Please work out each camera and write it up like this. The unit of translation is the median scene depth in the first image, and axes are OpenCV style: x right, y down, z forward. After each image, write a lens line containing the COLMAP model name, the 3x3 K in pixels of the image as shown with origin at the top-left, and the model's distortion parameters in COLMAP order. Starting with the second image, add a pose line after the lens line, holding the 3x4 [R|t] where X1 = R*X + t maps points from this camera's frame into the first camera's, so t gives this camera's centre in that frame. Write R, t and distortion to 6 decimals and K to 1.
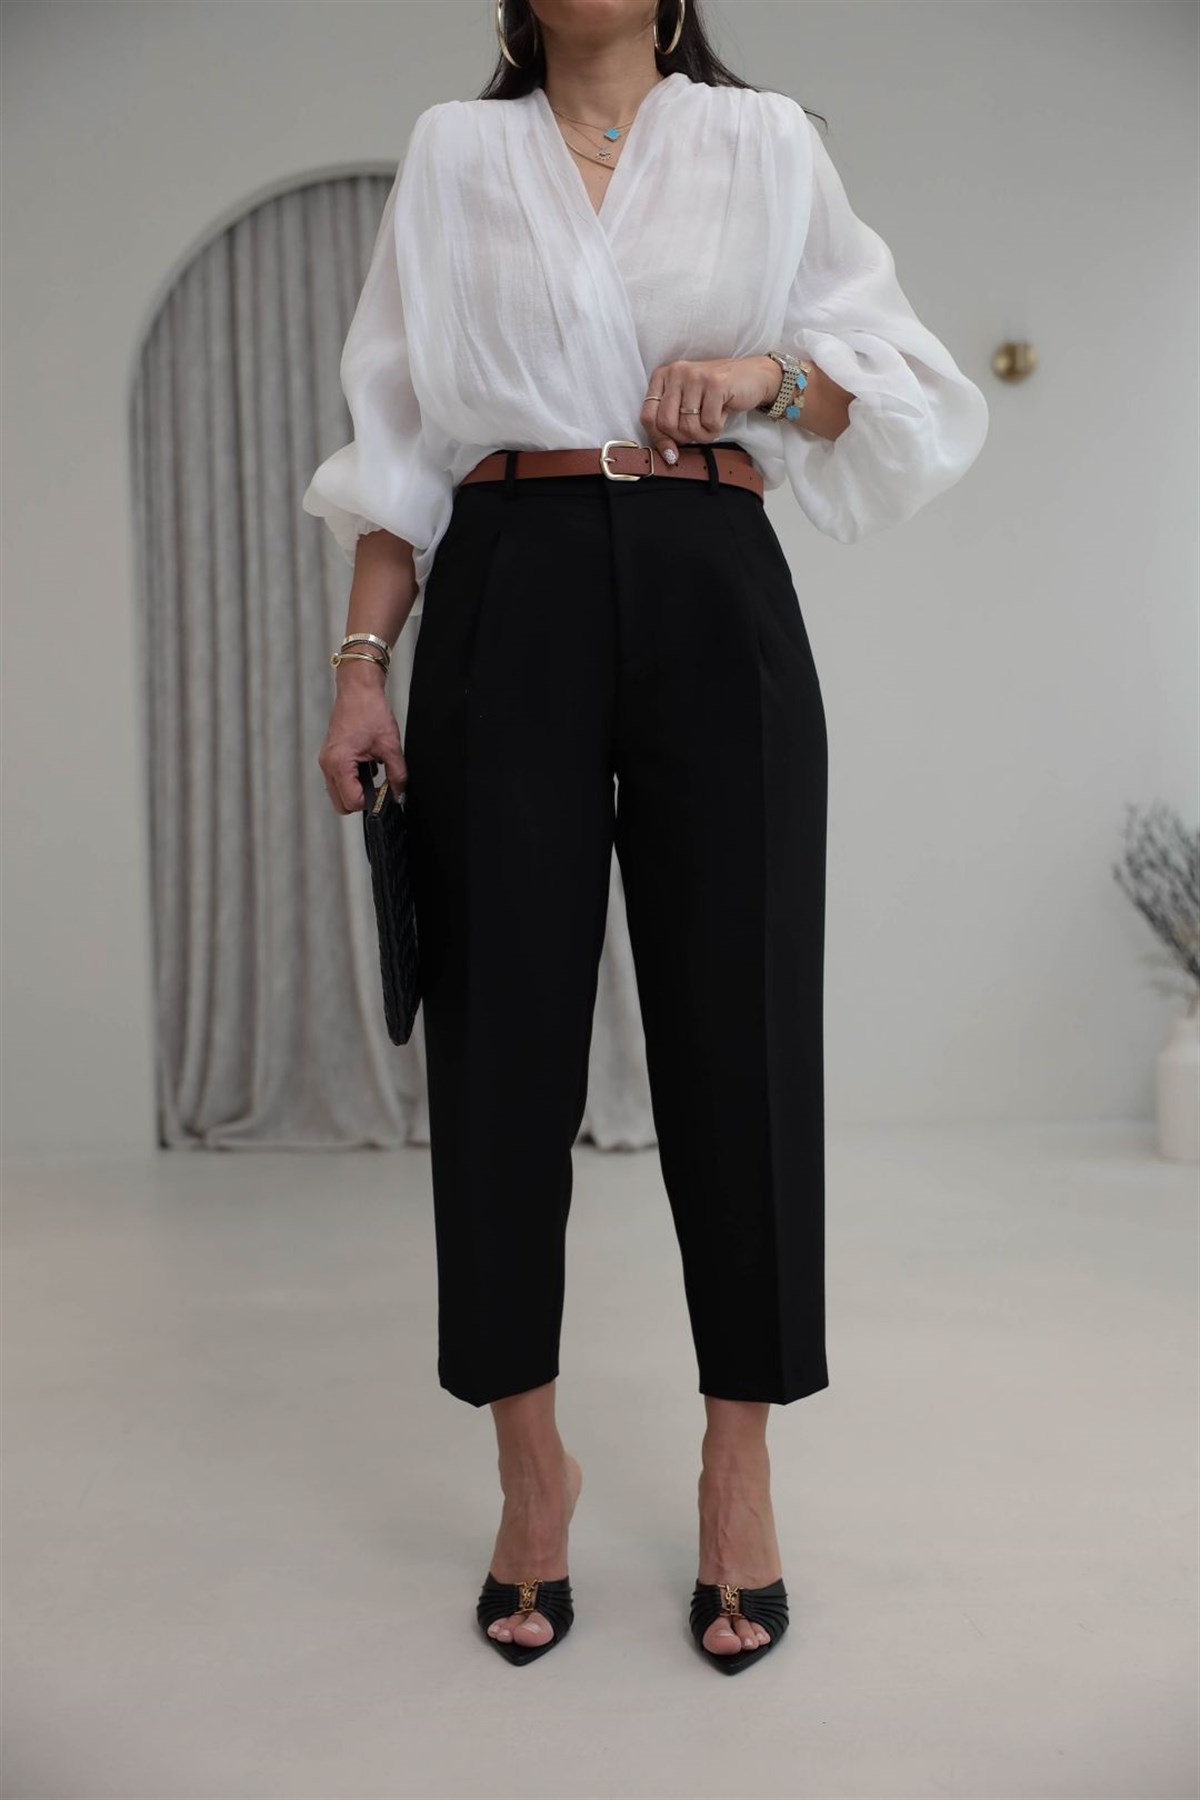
lens RADIAL K [[1932.9, 0, 555.0], [0, 1932.9, 892.4], [0, 0, 1]] dist [0.004421, 0.002867]
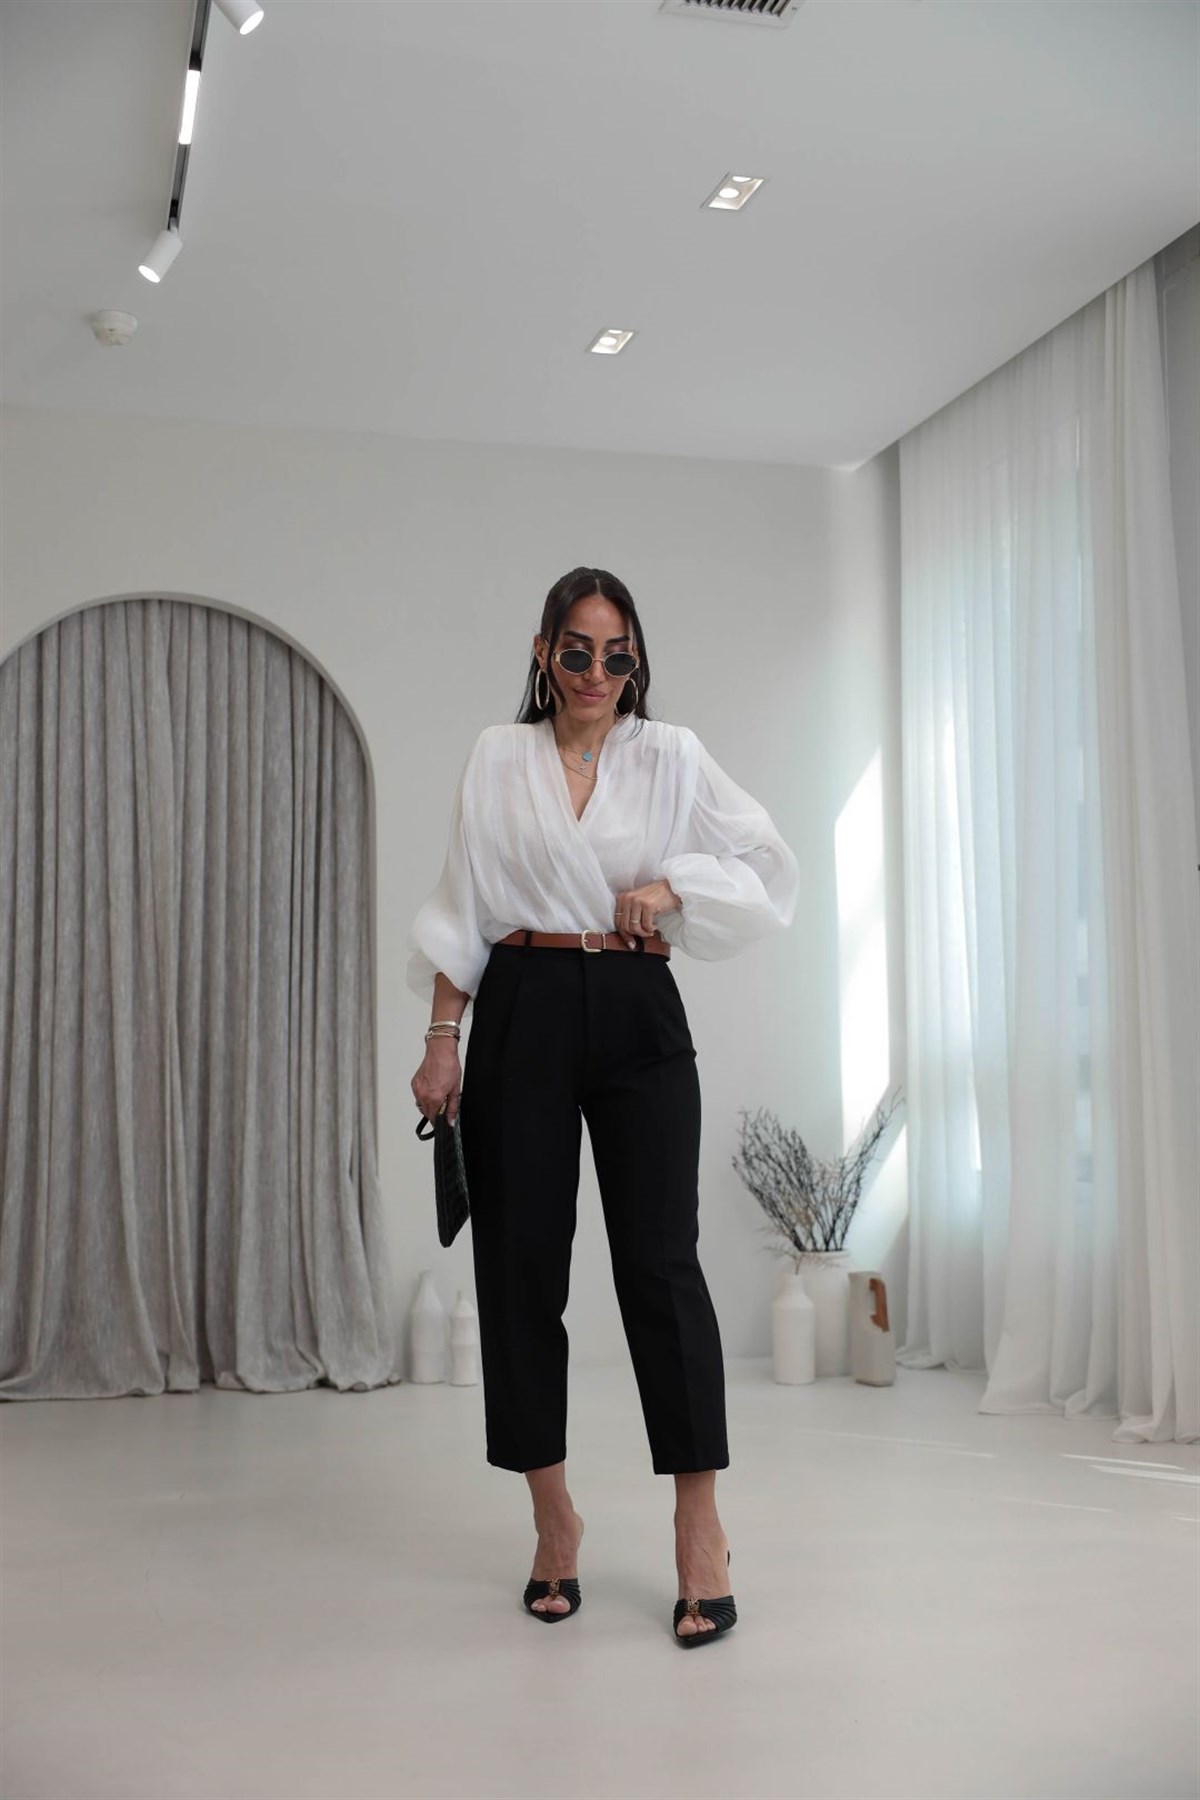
lens RADIAL K [[1932.9, 0, 555.0], [0, 1932.9, 892.4], [0, 0, 1]] dist [0.004421, 0.002867]
pose [[0.970195, 0.036737, 0.239525, -0.139005], [-0.001856, 0.989539, -0.144252, -0.002248], [-0.242319, 0.139508, 0.960114, -0.235959]]
